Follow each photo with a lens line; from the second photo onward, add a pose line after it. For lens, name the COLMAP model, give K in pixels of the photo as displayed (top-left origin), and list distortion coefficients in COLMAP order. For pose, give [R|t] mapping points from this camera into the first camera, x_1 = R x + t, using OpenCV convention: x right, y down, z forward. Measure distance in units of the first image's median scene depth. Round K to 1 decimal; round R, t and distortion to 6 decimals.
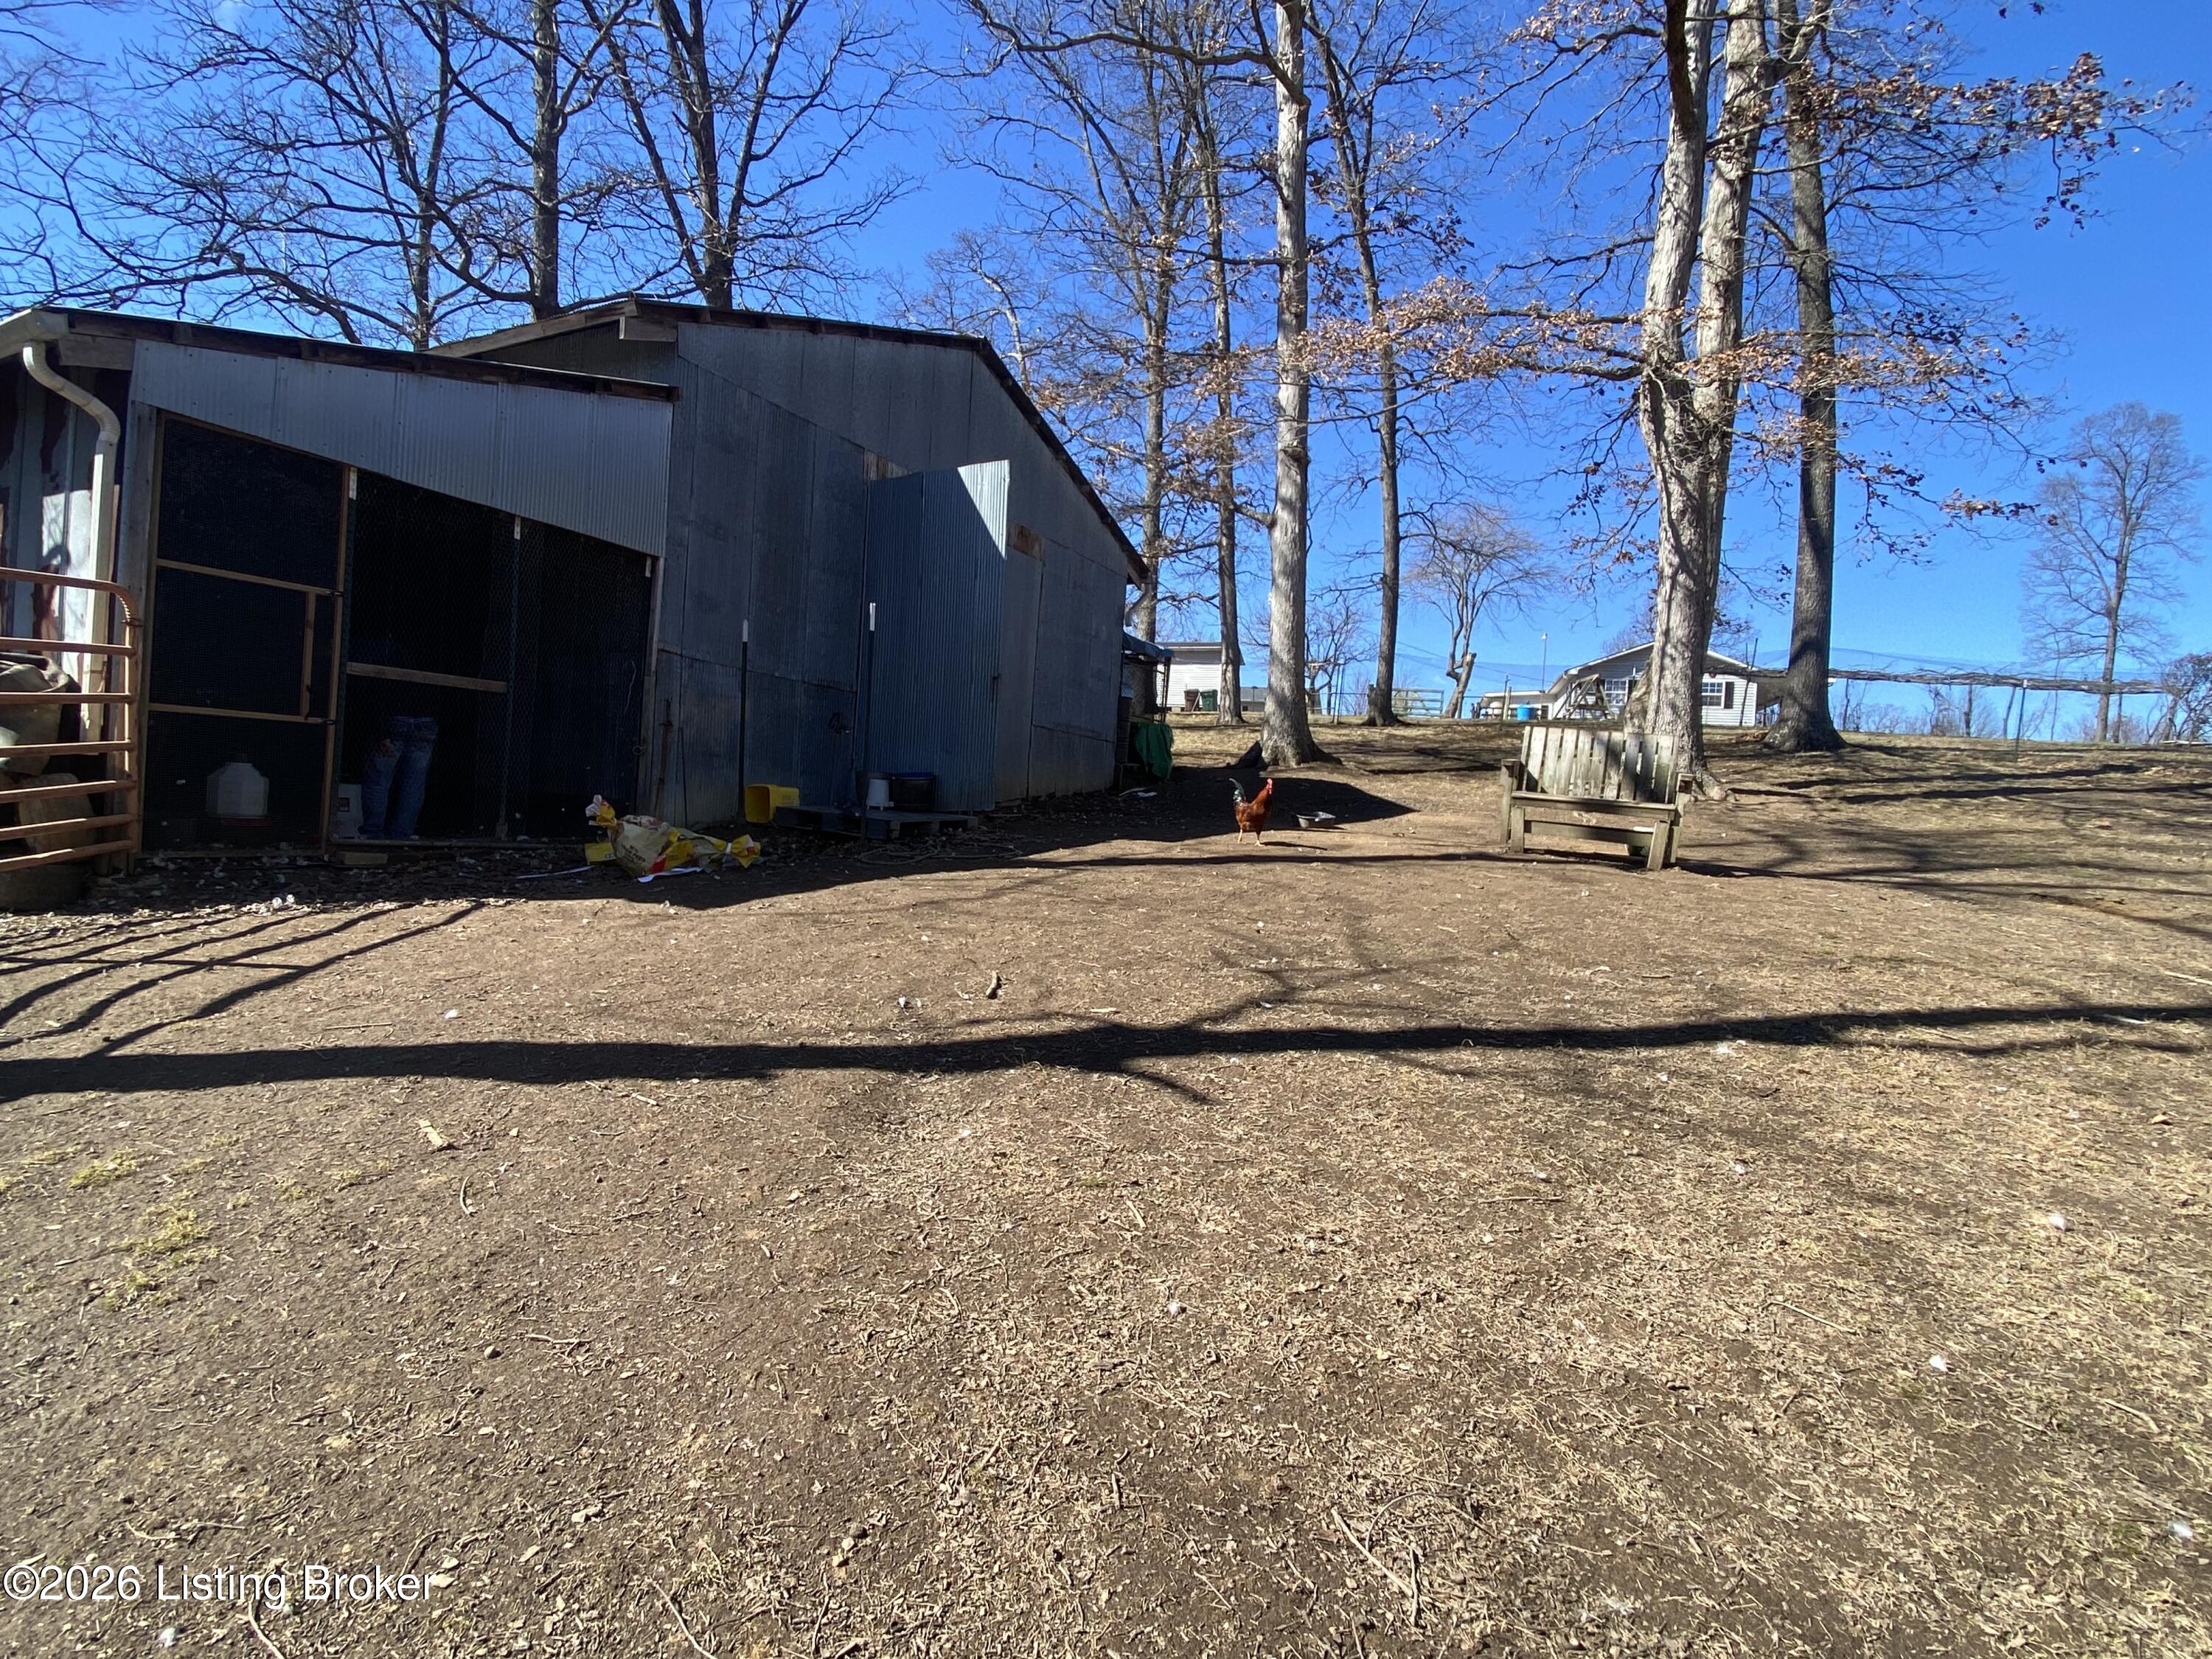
lens RADIAL K [[1127.4, 0, 1106.0], [0, 1127.4, 829.5], [0, 0, 1]] dist [0.039339, -0.029277]
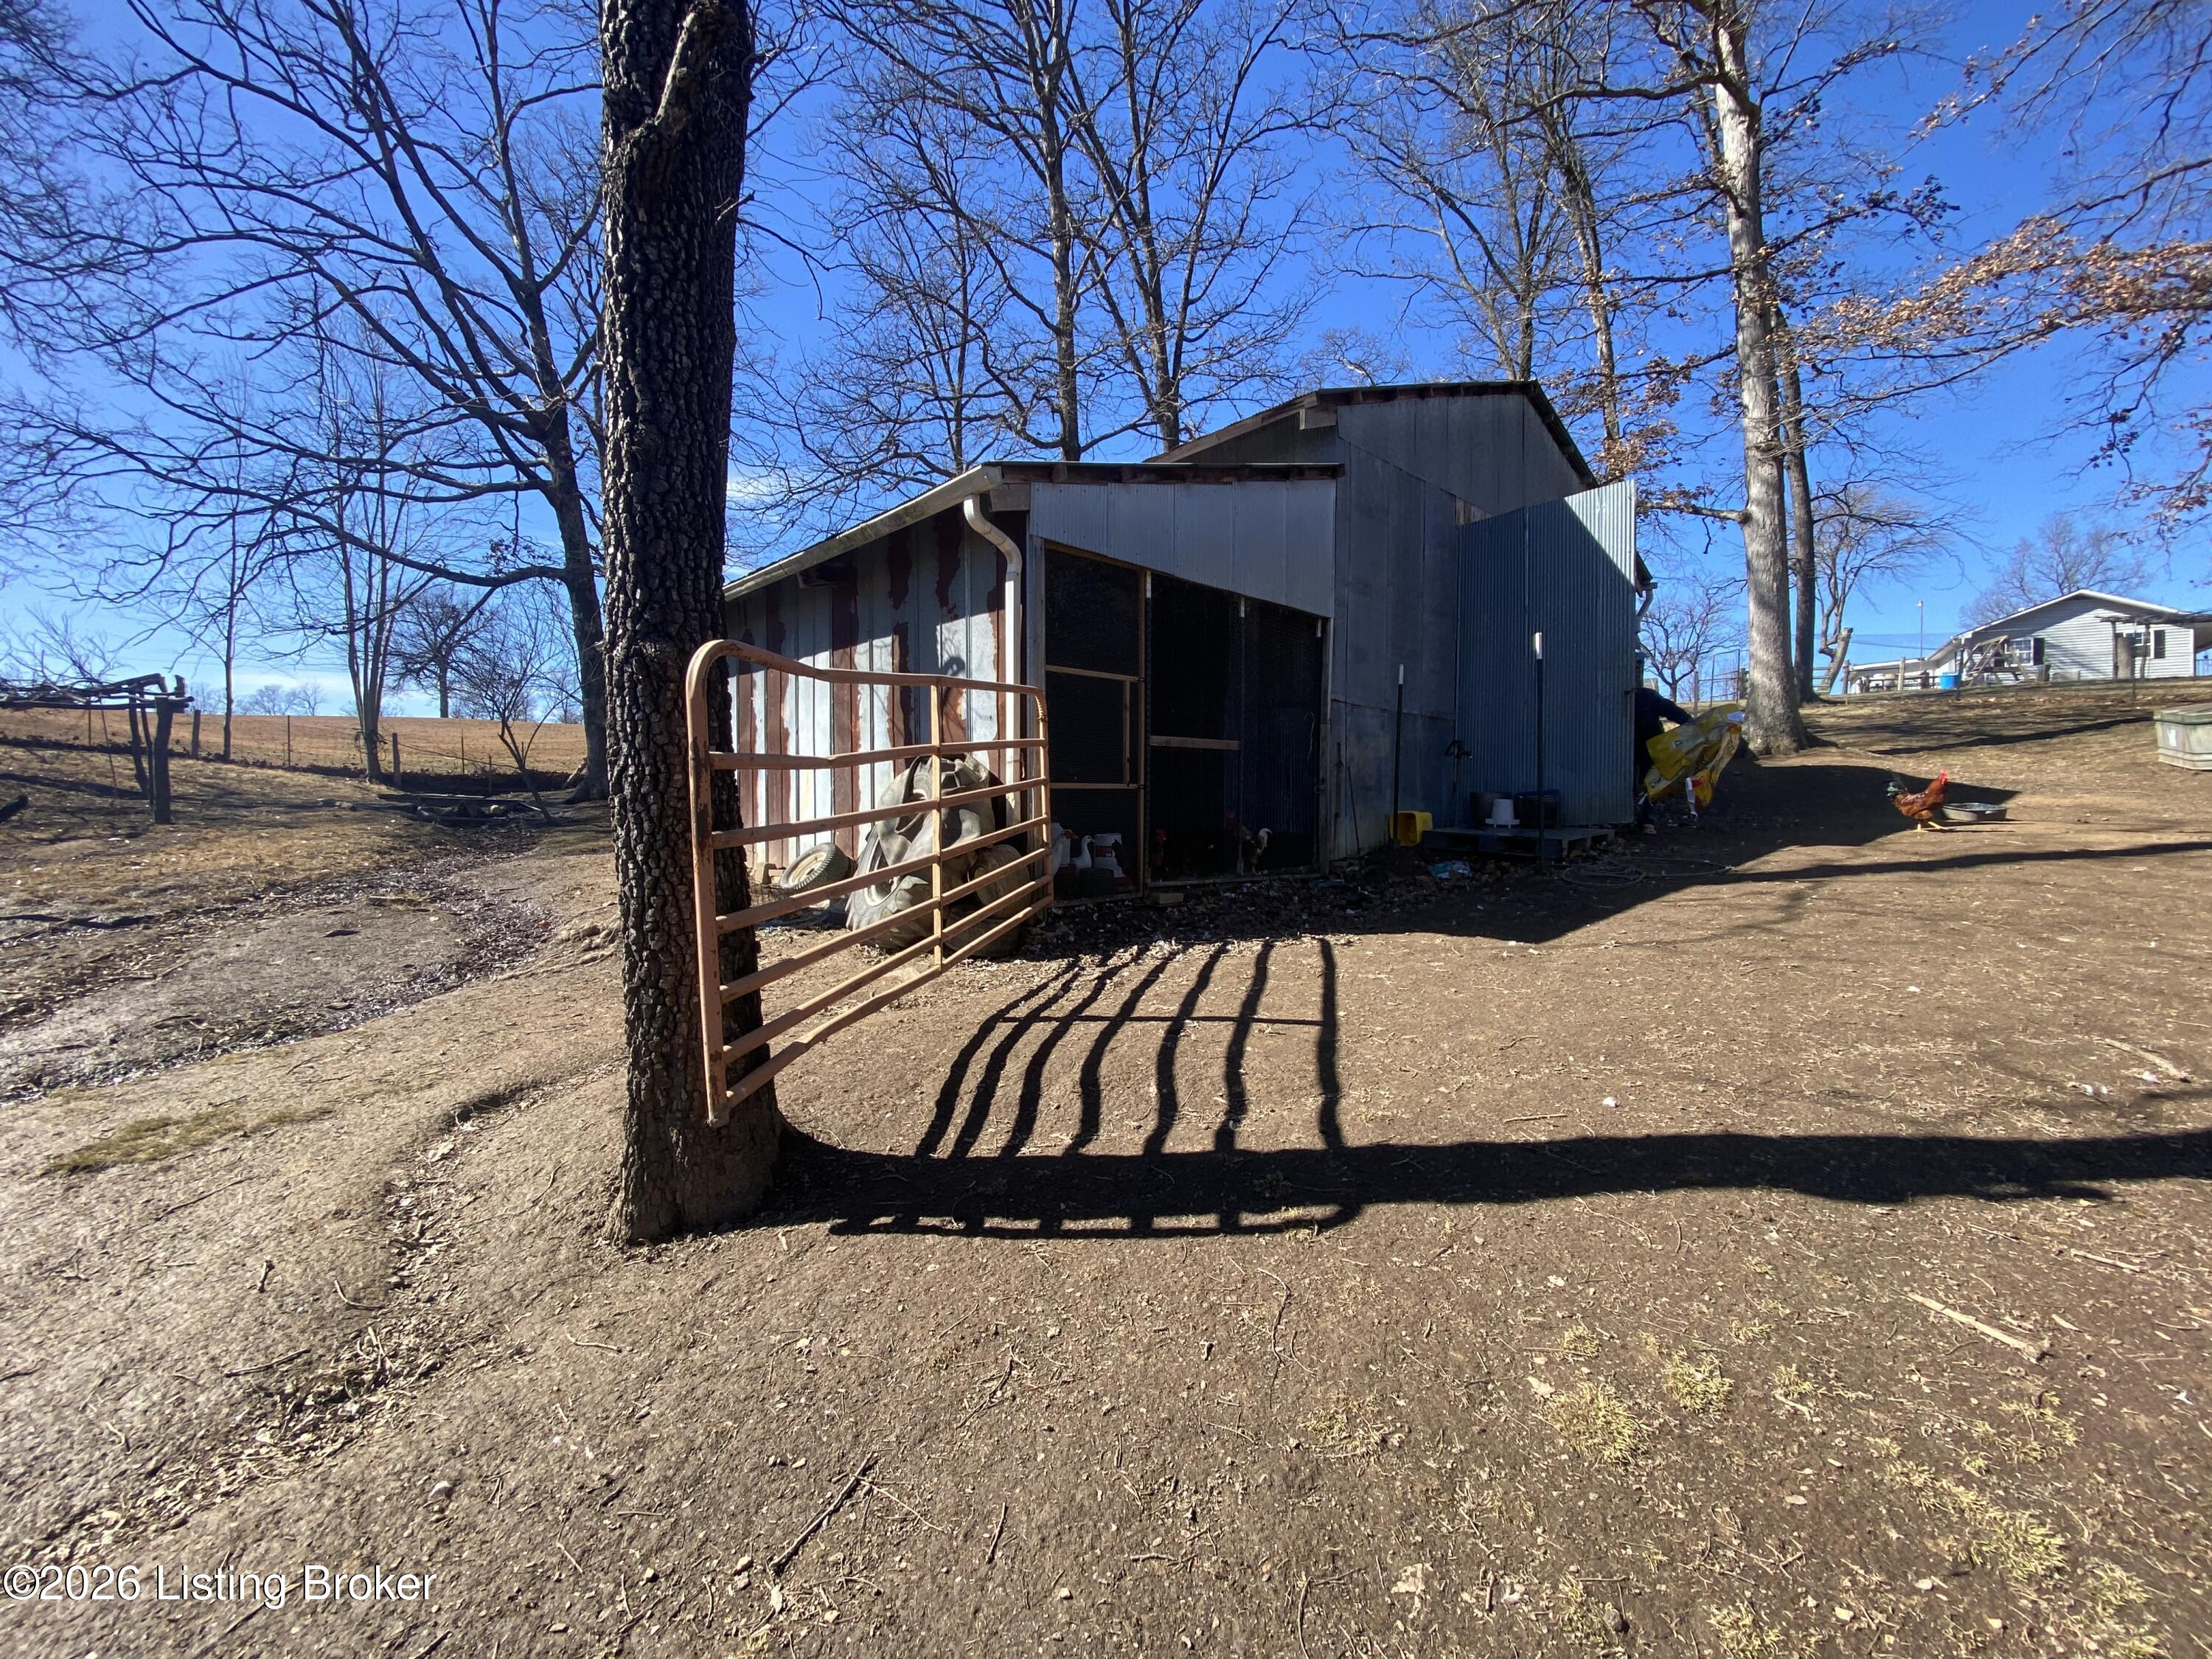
lens RADIAL K [[884.7, 0, 1104.8], [0, 884.7, 842.7], [0, 0, 1]] dist [0.000973, -0.009146]
pose [[0.948741, -0.049455, -0.312161, -0.300560], [0.056347, 0.998325, 0.013091, -0.035797], [0.310991, -0.030009, 0.949939, 0.076894]]
